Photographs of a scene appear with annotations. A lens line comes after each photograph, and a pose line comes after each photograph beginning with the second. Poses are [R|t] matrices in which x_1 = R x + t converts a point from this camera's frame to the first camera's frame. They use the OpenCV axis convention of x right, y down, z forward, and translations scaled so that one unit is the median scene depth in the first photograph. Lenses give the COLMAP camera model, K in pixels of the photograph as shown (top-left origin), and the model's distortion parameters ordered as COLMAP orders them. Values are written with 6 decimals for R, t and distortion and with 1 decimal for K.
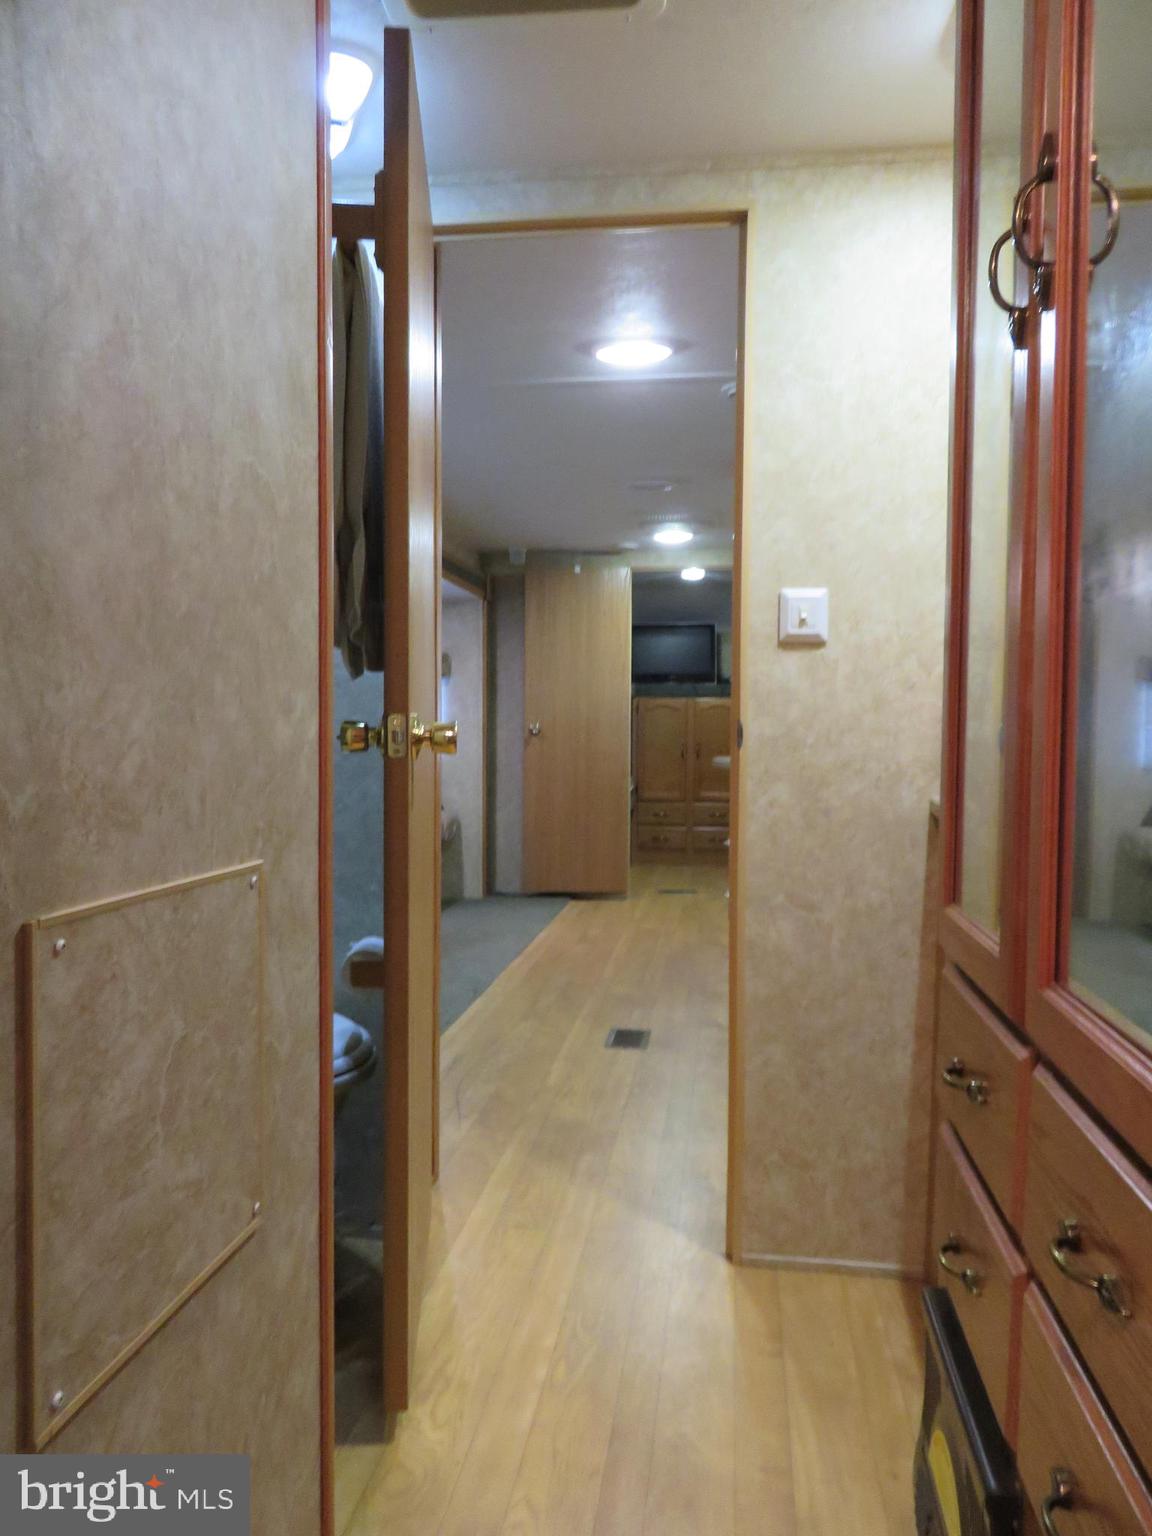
lens RADIAL K [[1103.3, 0, 574.4], [0, 1103.3, 772.6], [0, 0, 1]] dist [-0.010651, 0.004604]
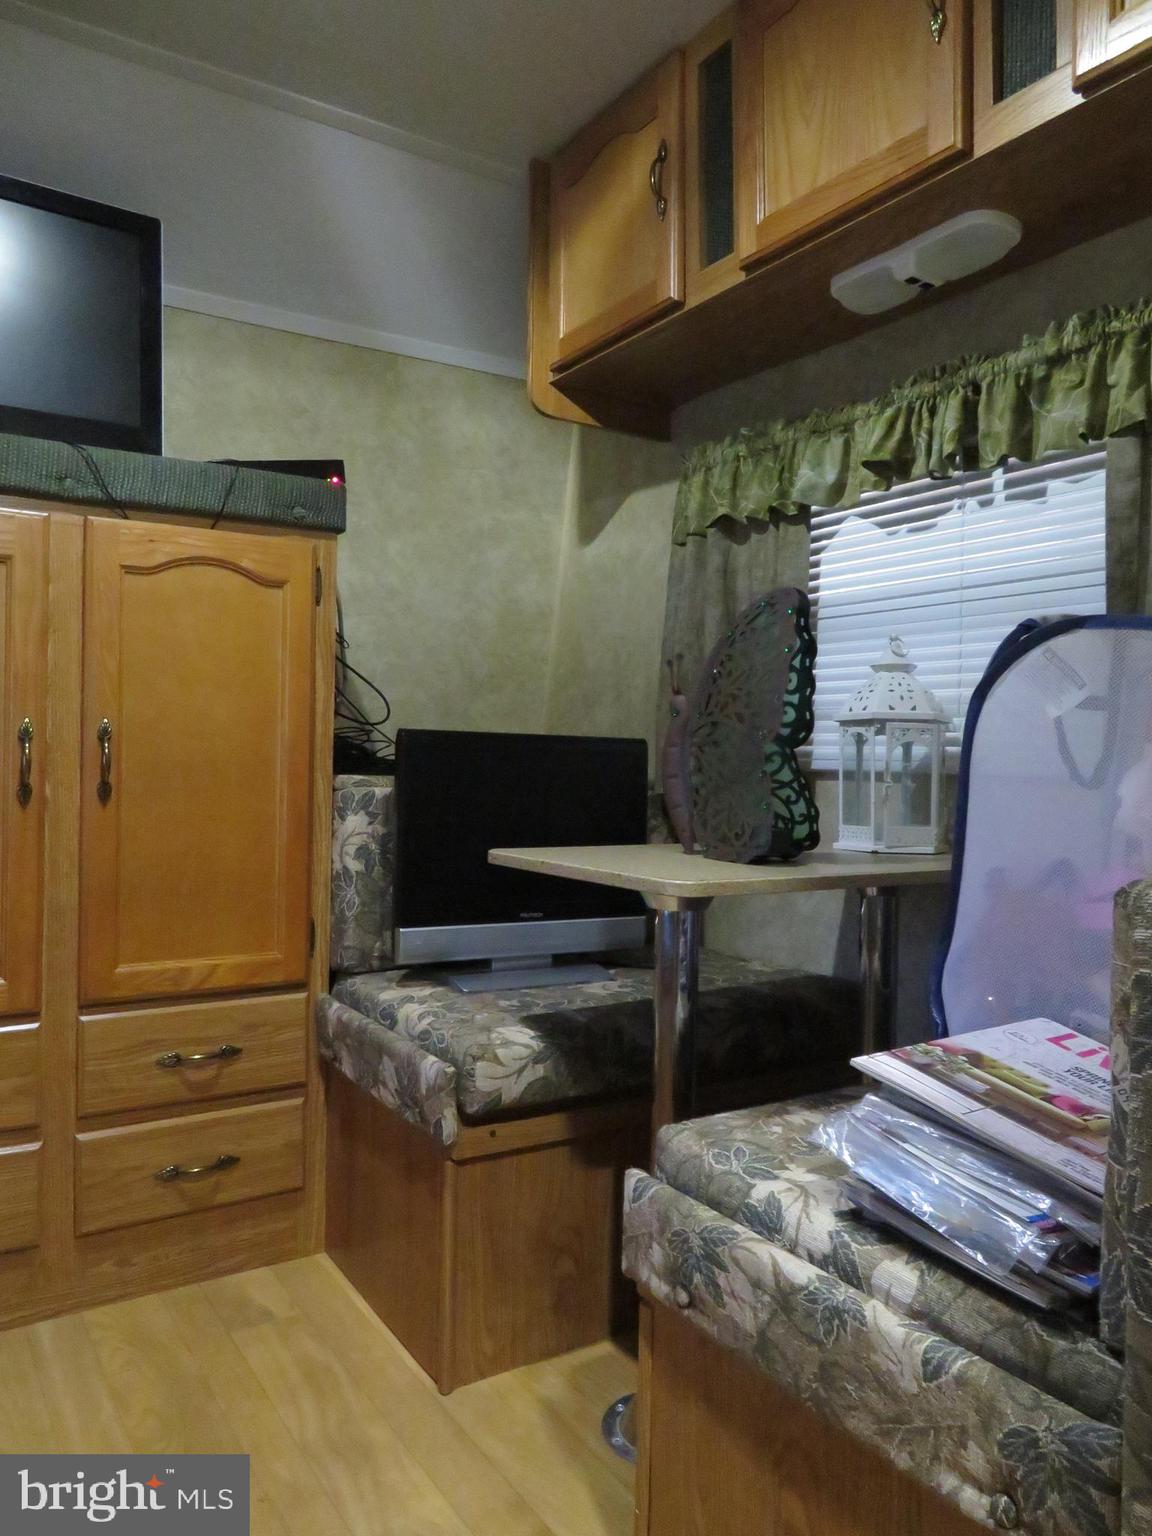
lens RADIAL K [[1103.3, 0, 581.8], [0, 1103.3, 755.8], [0, 0, 1]] dist [-0.010651, 0.004604]
pose [[0.741881, 0.002360, 0.670527, 0.046707], [0.013578, 0.999736, -0.018541, -0.019960], [-0.670394, 0.022860, 0.741653, 0.936088]]
